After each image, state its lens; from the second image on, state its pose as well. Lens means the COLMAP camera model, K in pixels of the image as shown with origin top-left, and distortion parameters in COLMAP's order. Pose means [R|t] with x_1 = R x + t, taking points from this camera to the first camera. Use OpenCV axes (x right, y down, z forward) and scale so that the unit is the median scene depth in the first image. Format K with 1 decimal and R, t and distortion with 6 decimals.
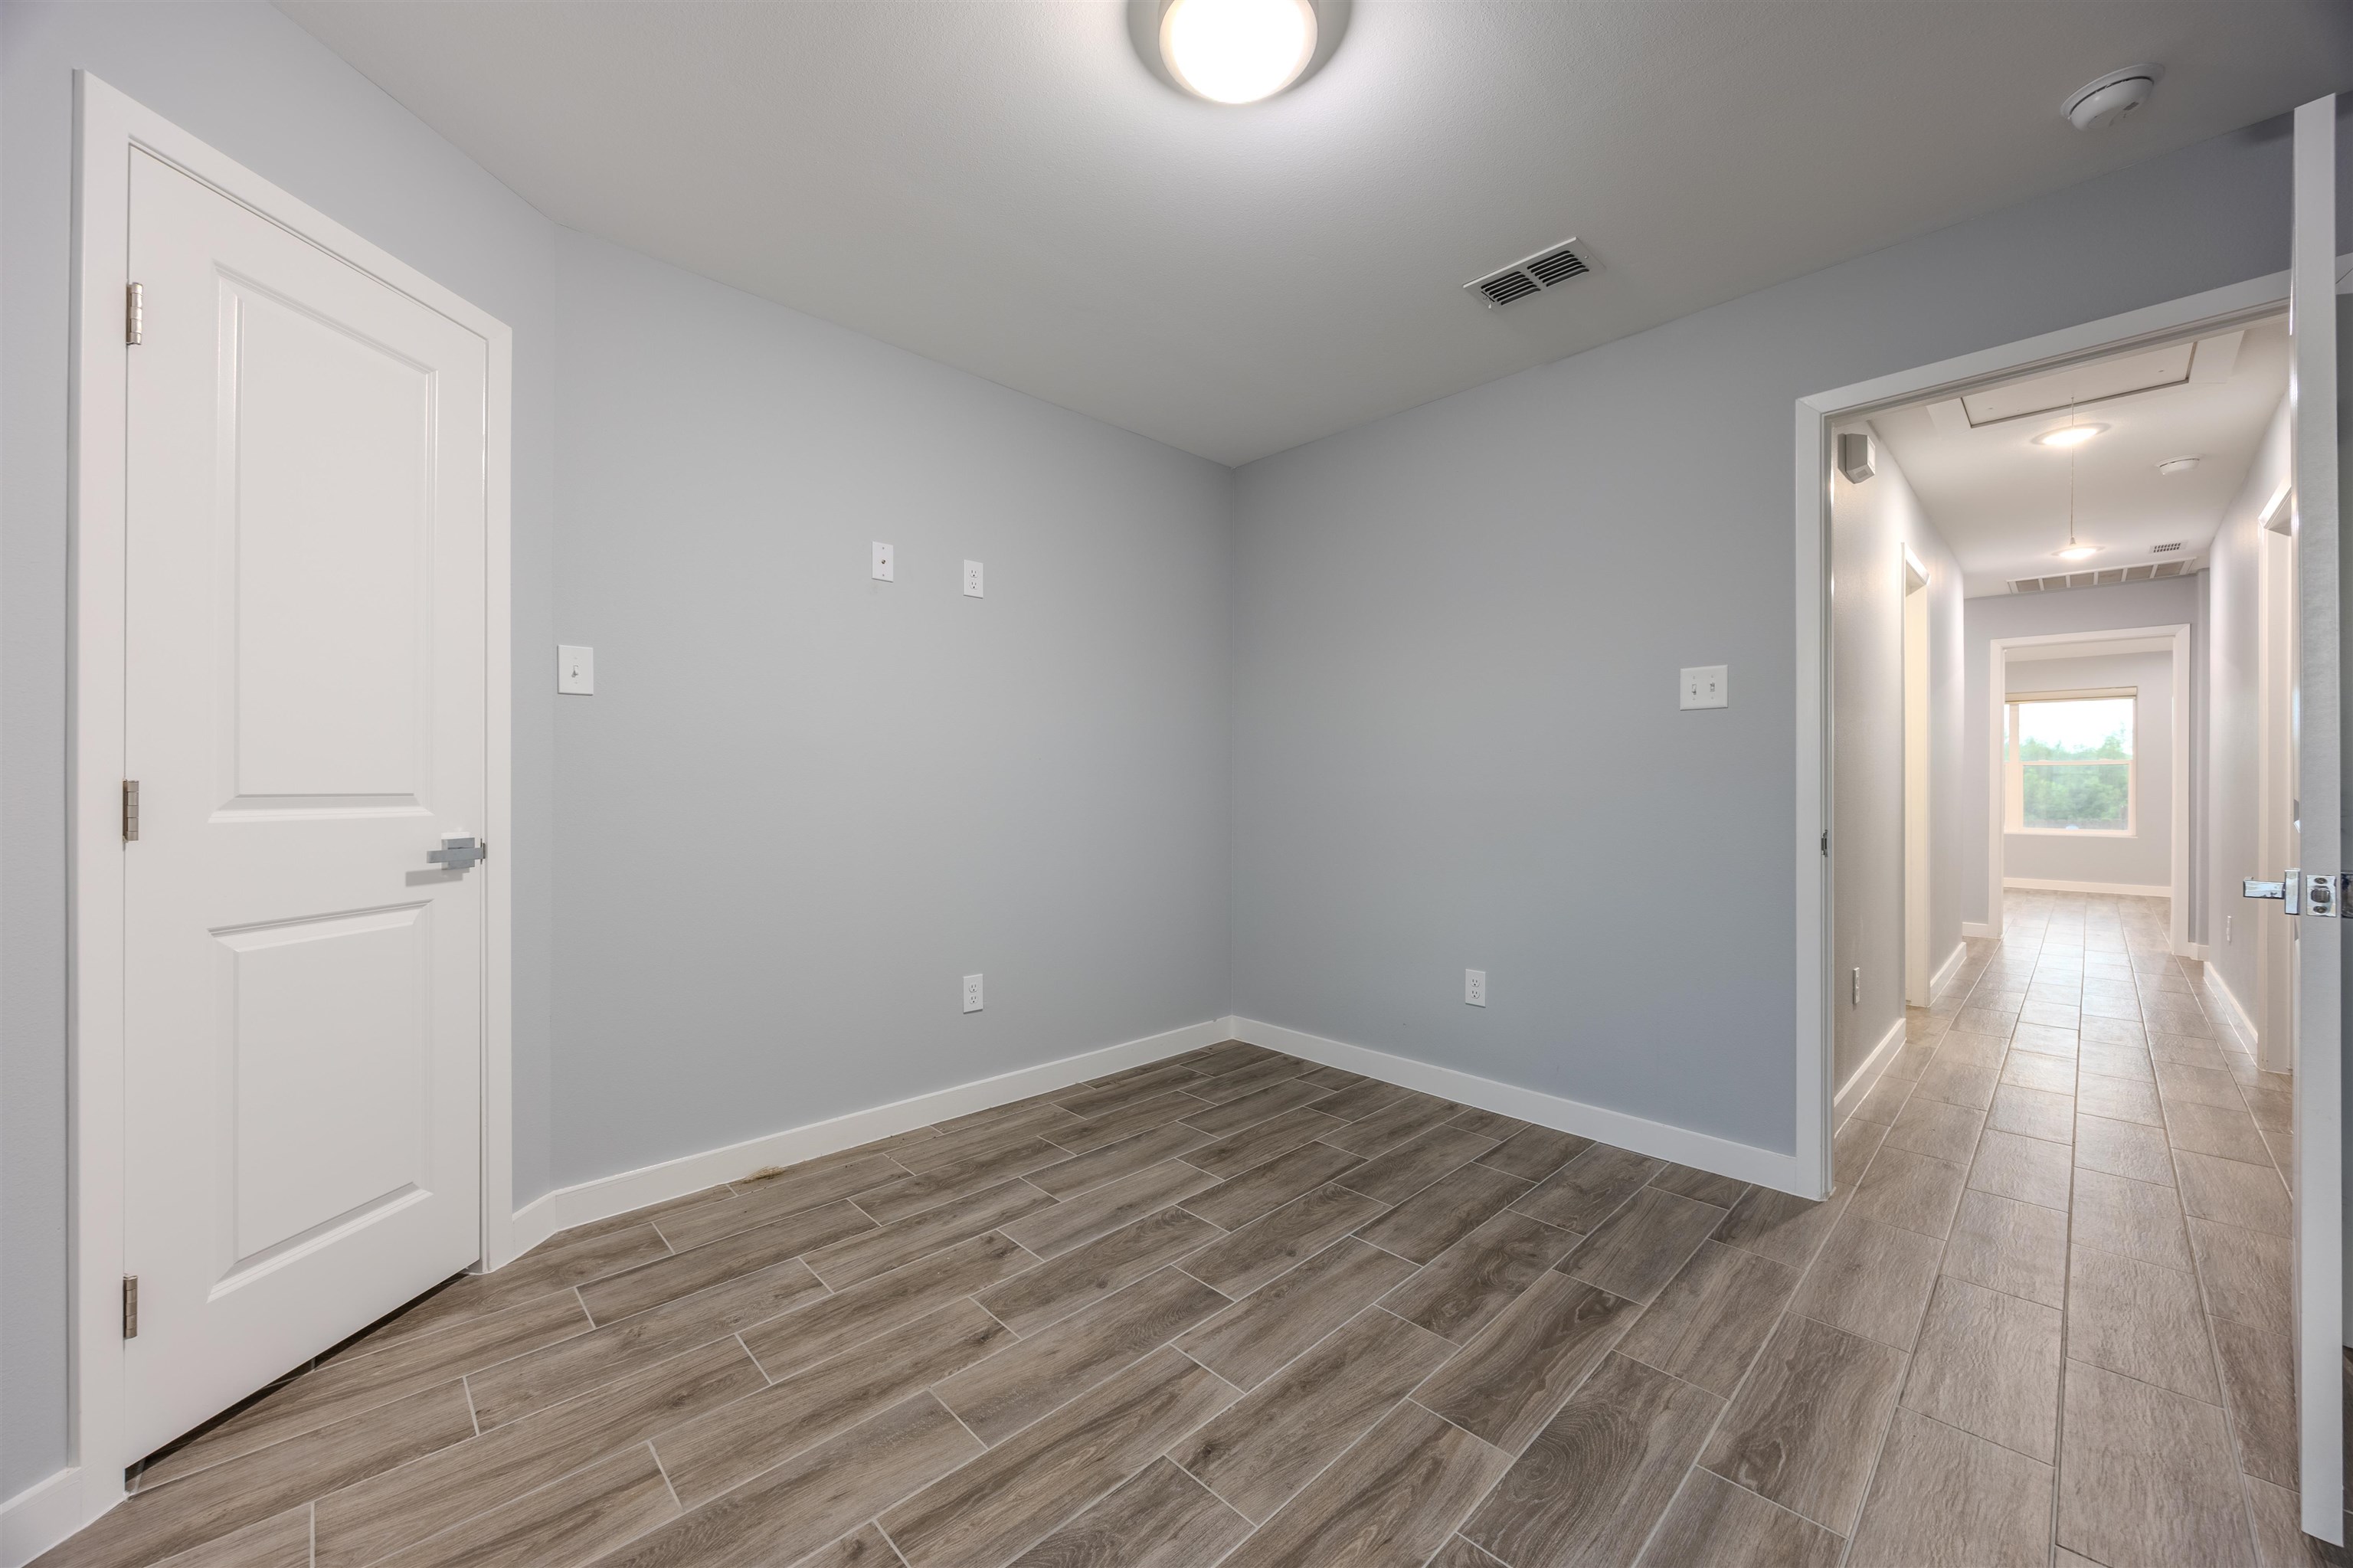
lens RADIAL K [[881.4, 0, 1166.9], [0, 881.4, 771.5], [0, 0, 1]] dist [-0.008346, -0.000249]
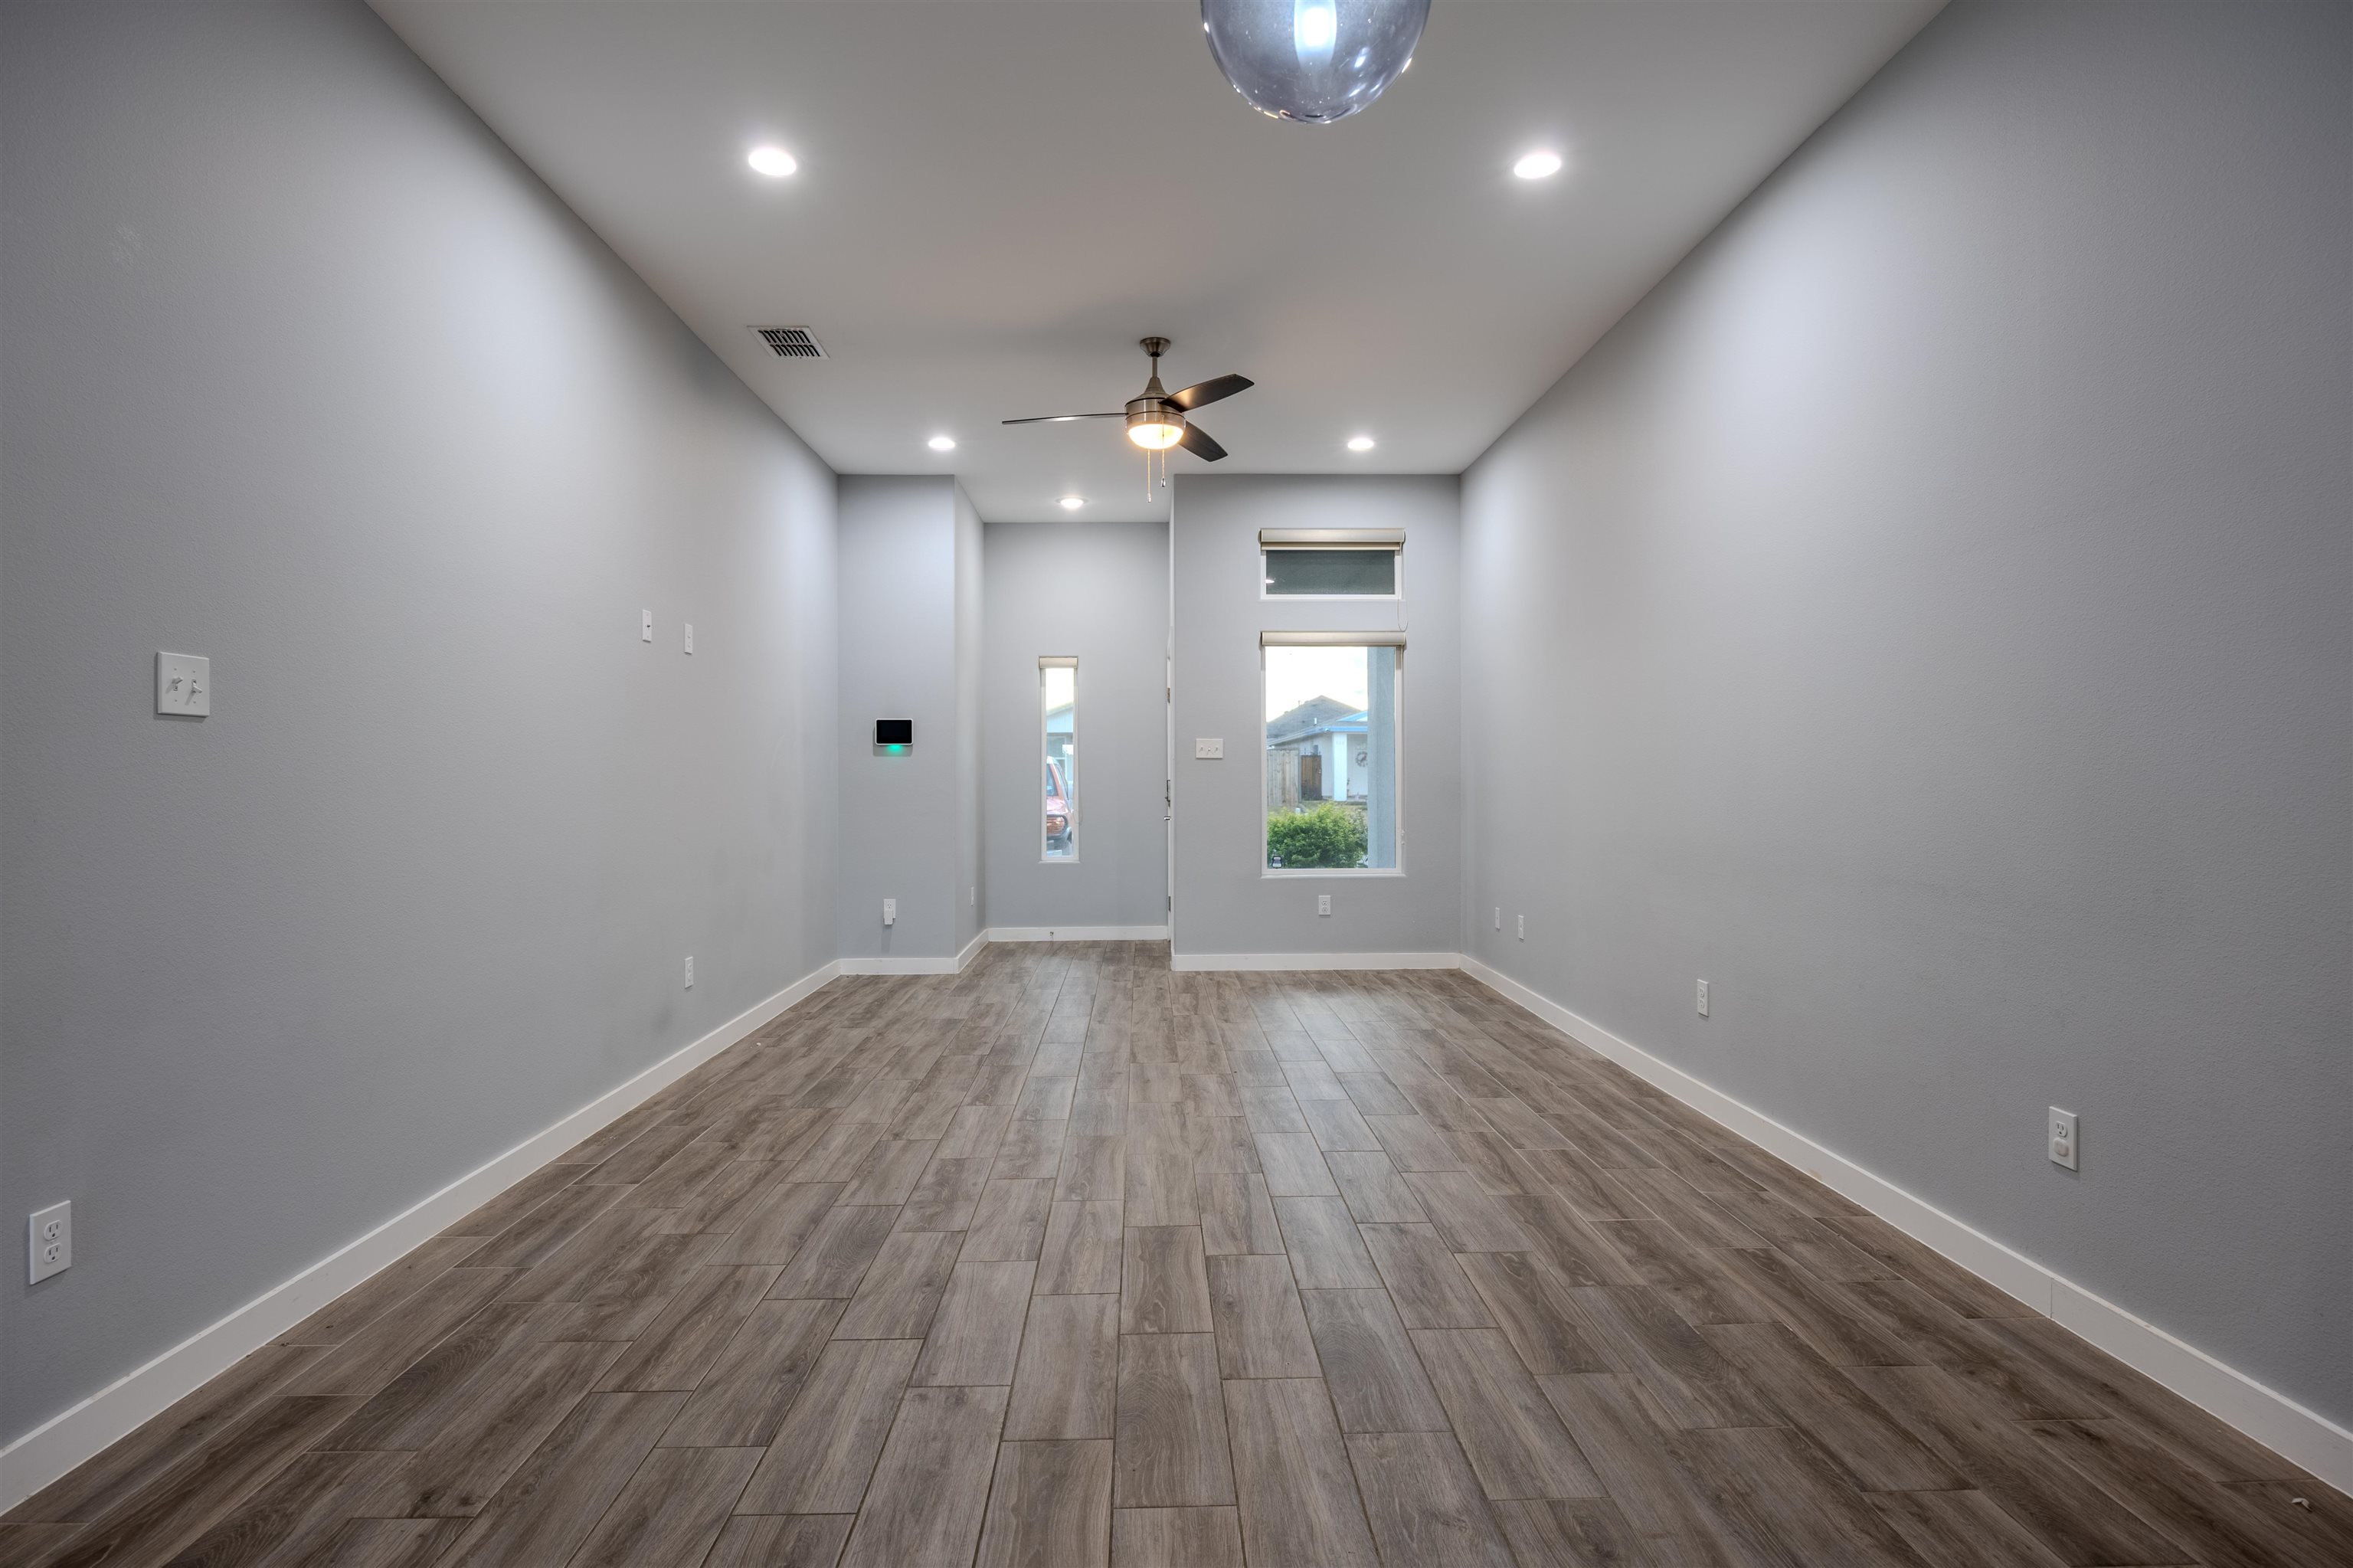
lens RADIAL K [[1234.9, 0, 1165.0], [0, 1234.9, 790.9], [0, 0, 1]] dist [-0.006755, -0.000303]
pose [[0.668031, -0.017834, 0.743920, -0.303064], [0.010641, 0.999839, 0.014414, -0.010201], [-0.744057, -0.001712, 0.668113, -0.112490]]
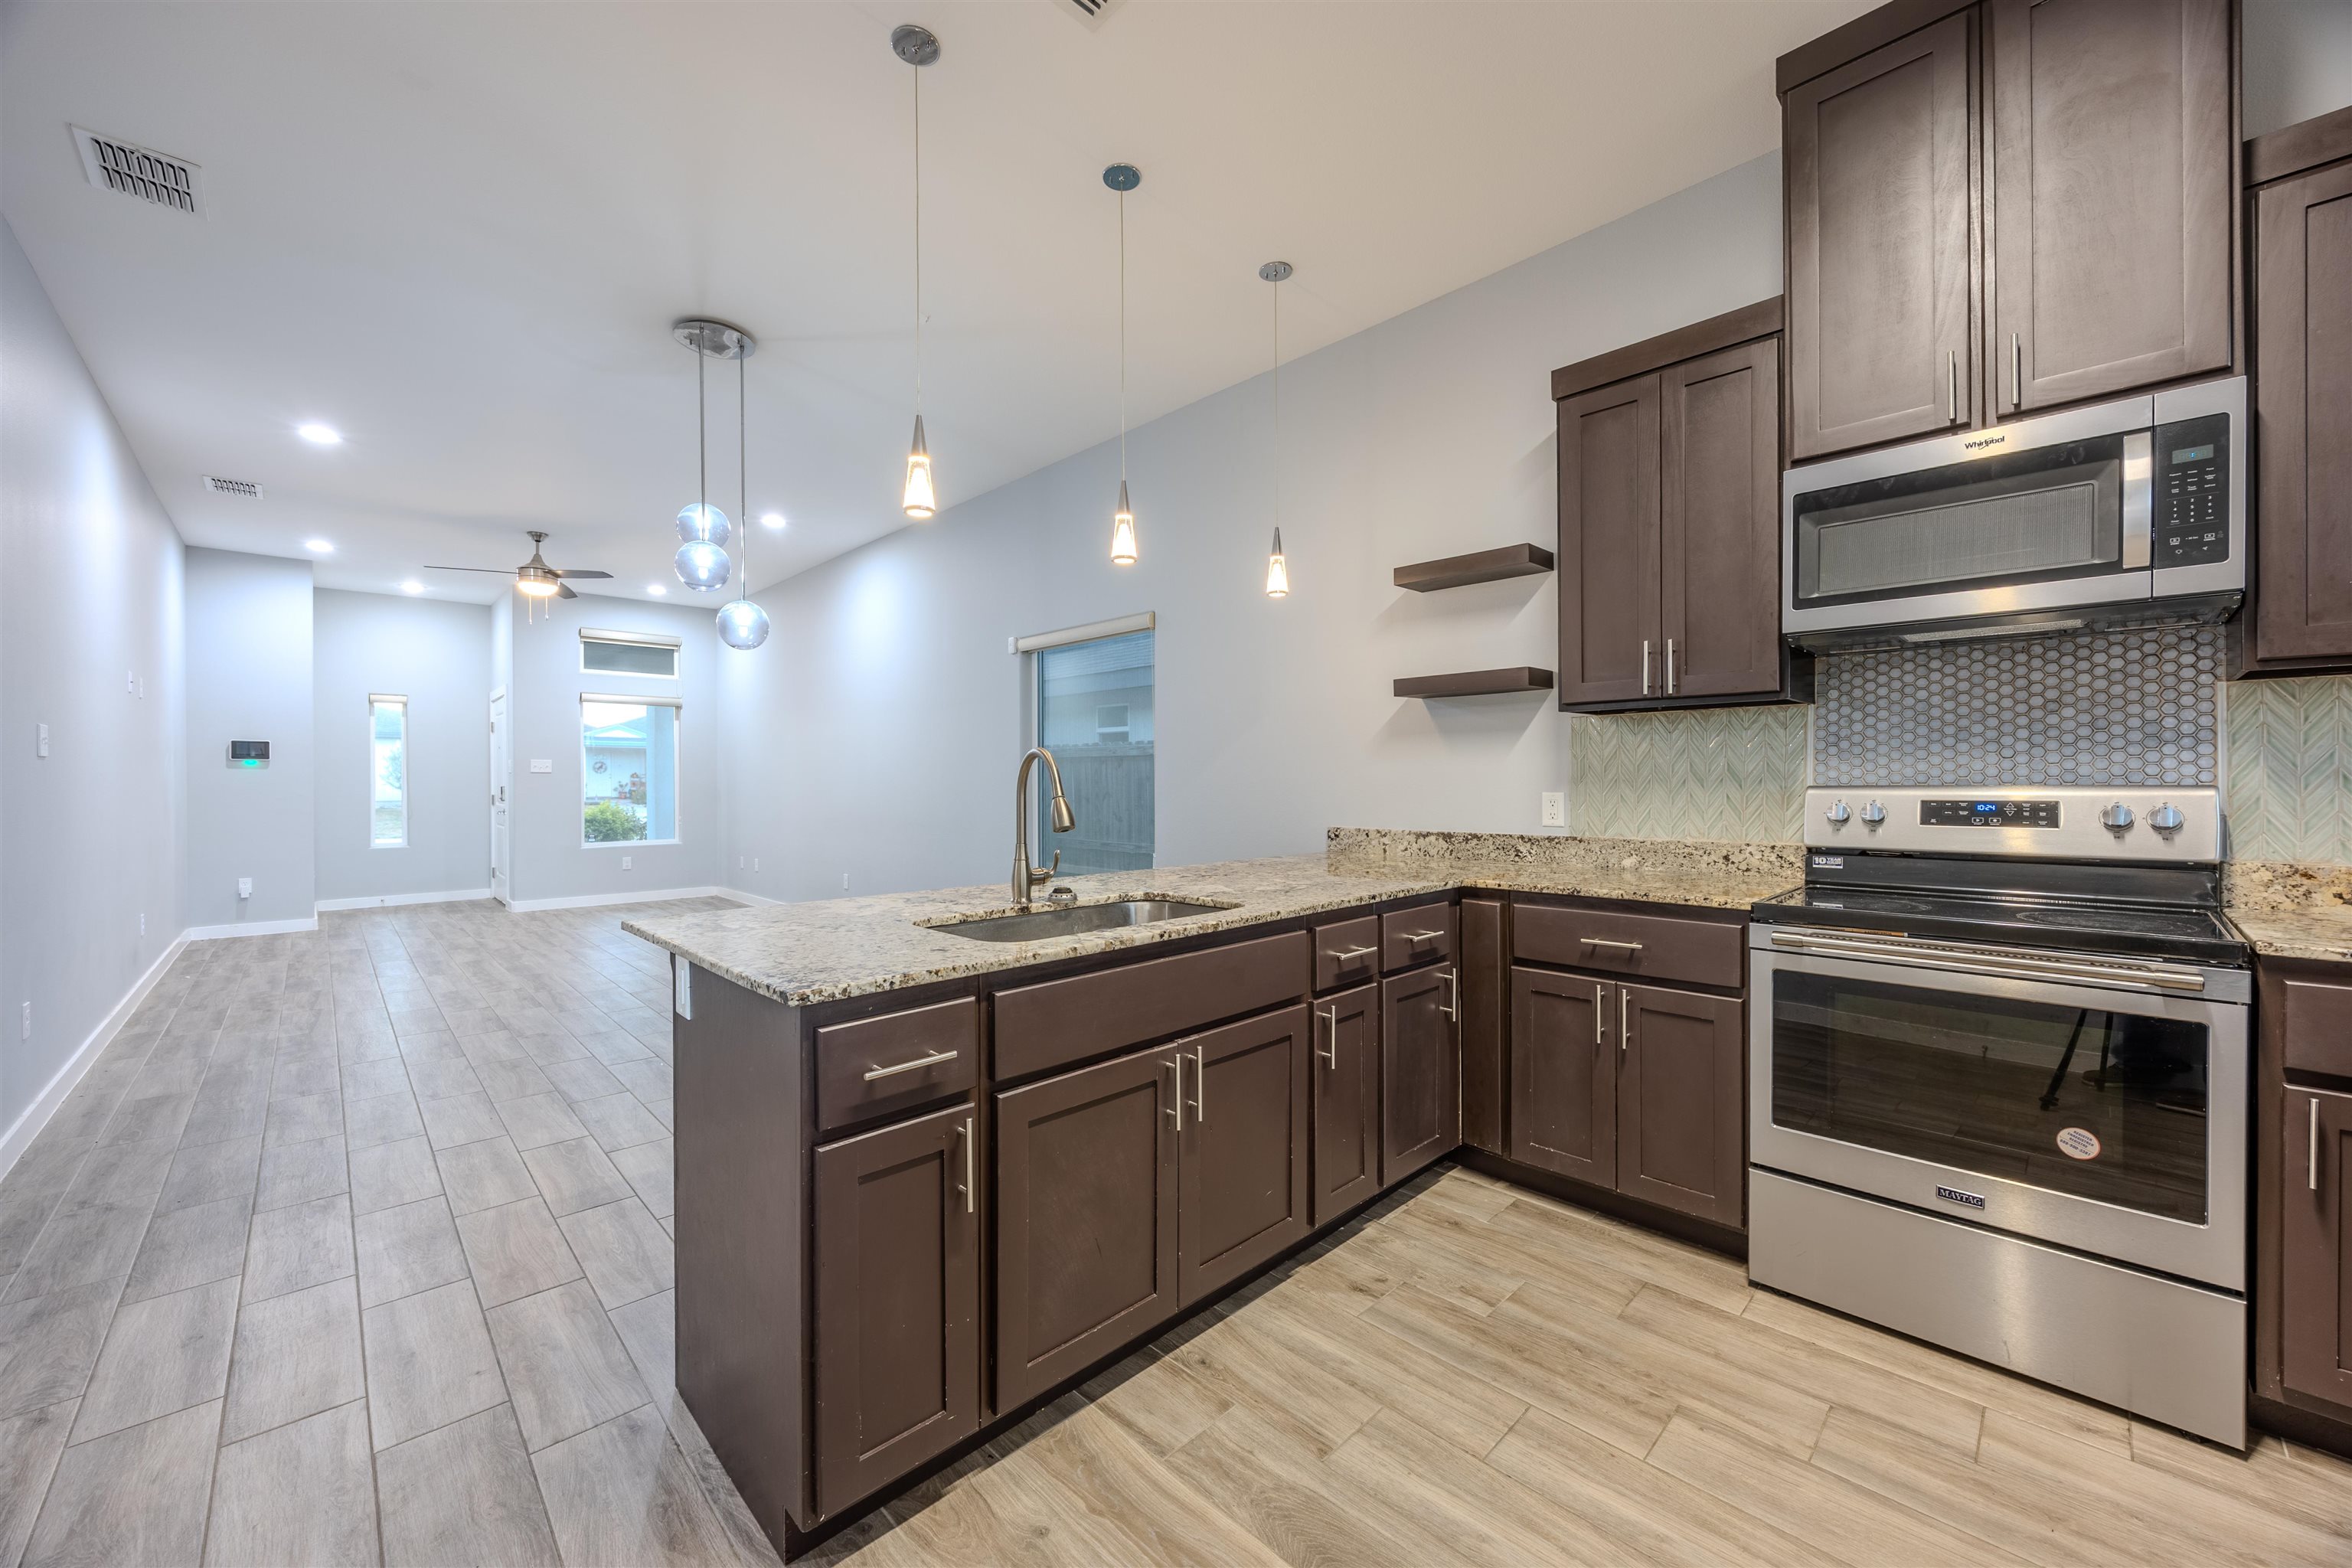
lens RADIAL K [[881.0, 0, 1165.5], [0, 881.0, 779.5], [0, 0, 1]] dist [-0.008346, -0.000249]
pose [[-0.003672, -0.005900, 0.999976, -0.705153], [0.004415, 0.999973, 0.005916, -0.017454], [-0.999984, 0.004437, -0.003646, -0.275843]]
